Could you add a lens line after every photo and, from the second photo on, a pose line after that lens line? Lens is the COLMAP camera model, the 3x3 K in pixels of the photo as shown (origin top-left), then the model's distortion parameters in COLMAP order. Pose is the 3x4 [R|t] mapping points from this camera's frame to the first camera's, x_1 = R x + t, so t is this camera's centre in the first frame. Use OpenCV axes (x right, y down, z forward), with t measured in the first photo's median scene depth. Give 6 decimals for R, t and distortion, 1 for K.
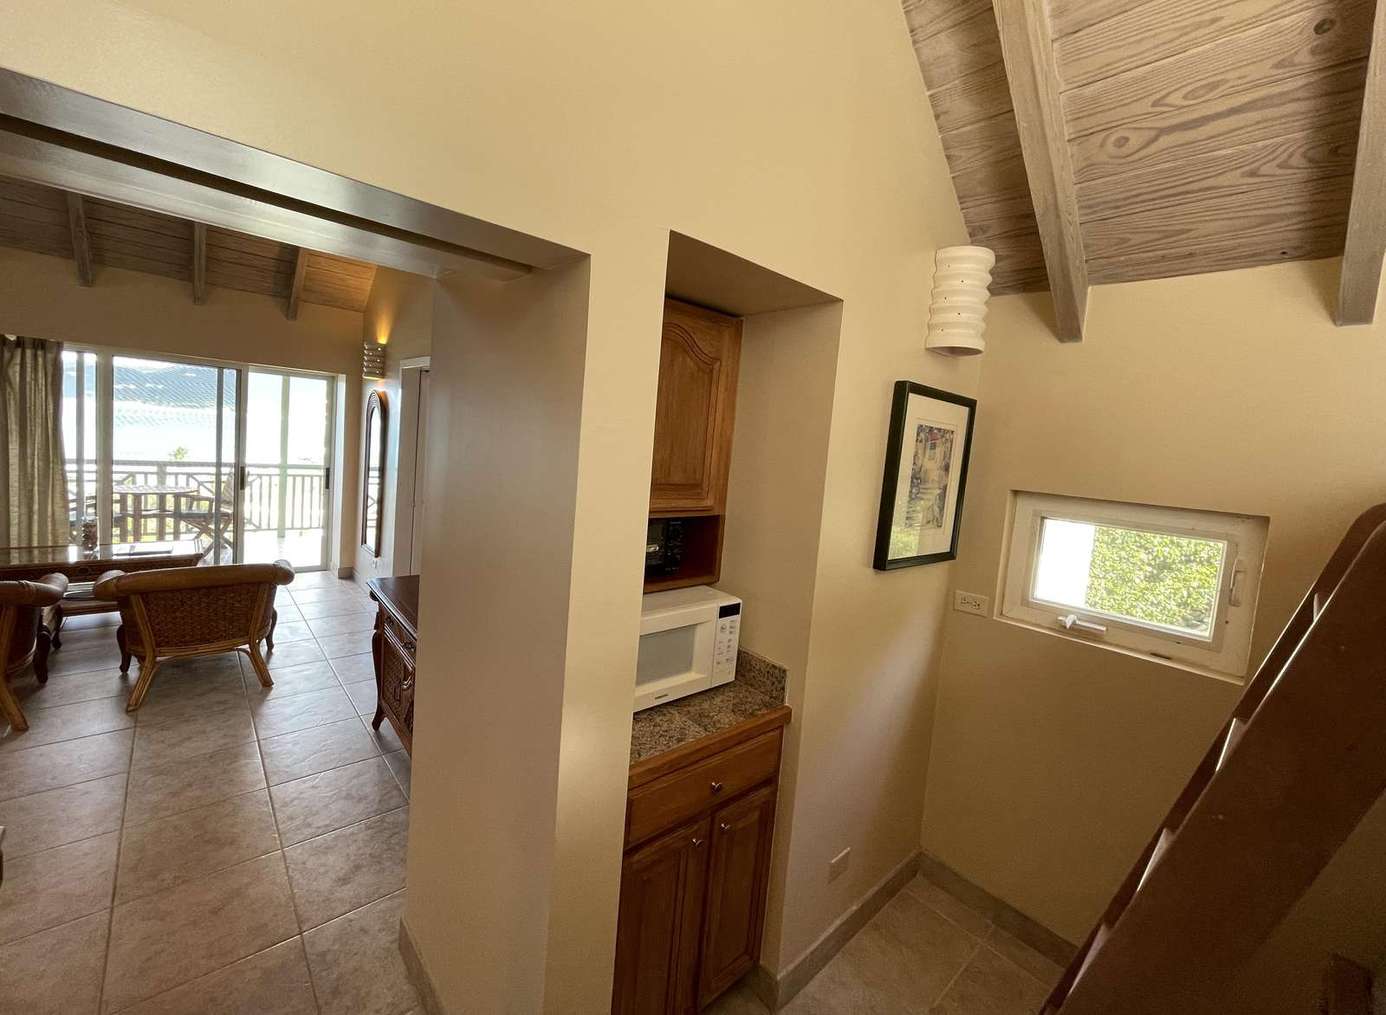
lens RADIAL K [[569.5, 0, 671.3], [0, 569.5, 485.7], [0, 0, 1]] dist [-0.004635, 0.000191]
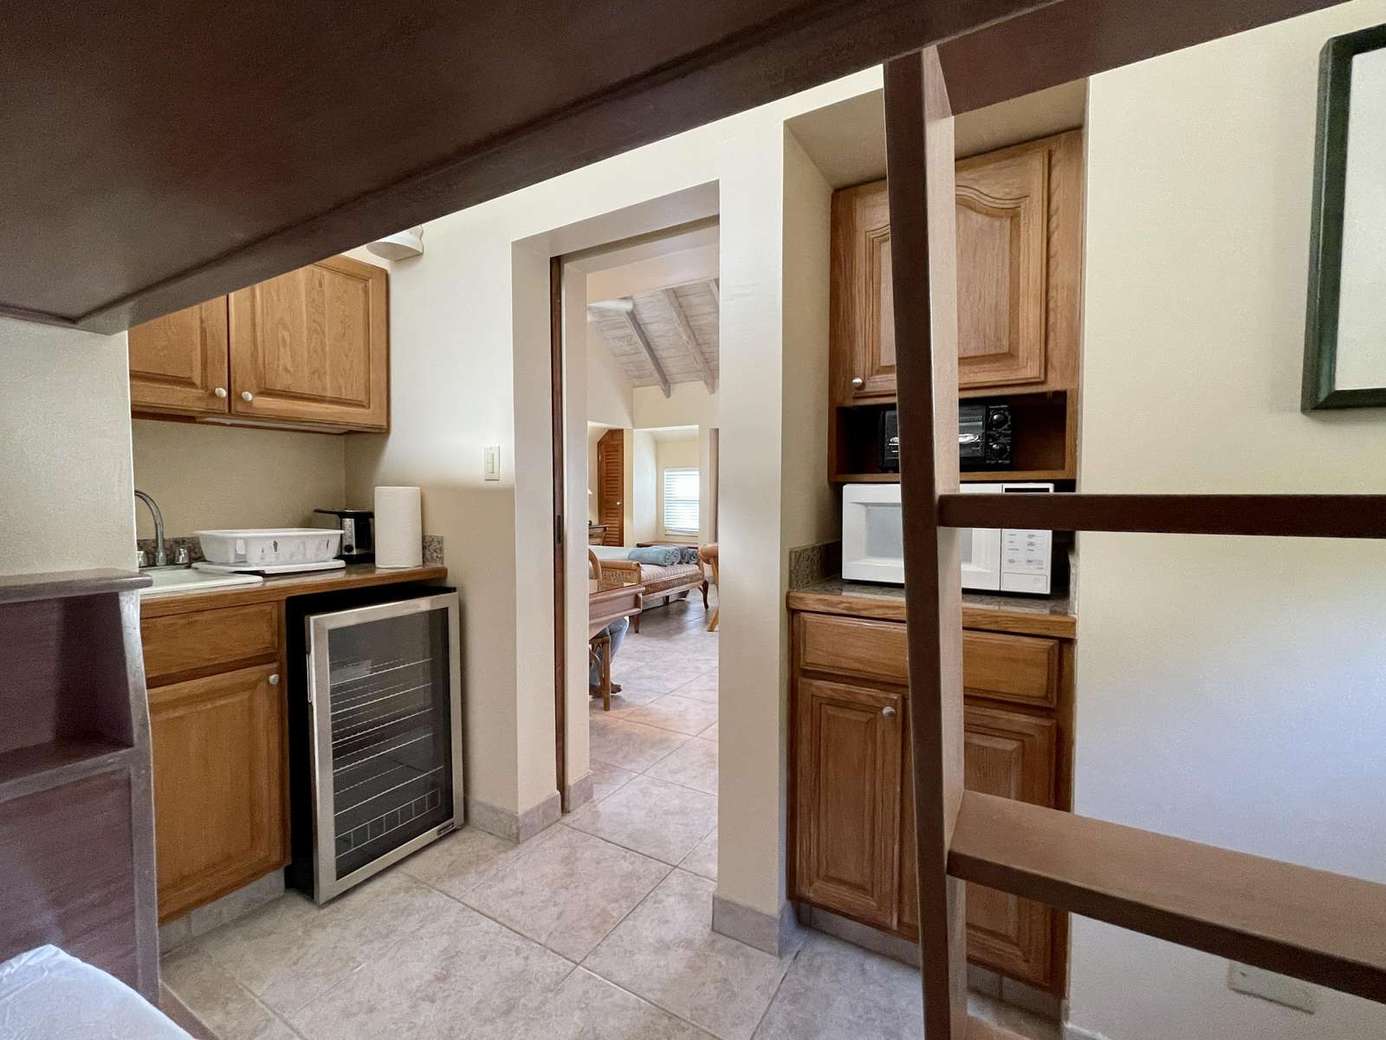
lens RADIAL K [[606.7, 0, 693.0], [0, 606.7, 520.0], [0, 0, 1]] dist [0.000418, -0.000055]
pose [[0.323810, -0.037939, -0.945361, 0.756514], [-0.050661, 0.997067, -0.057367, 0.328303], [0.944765, 0.066469, 0.320938, 0.297356]]
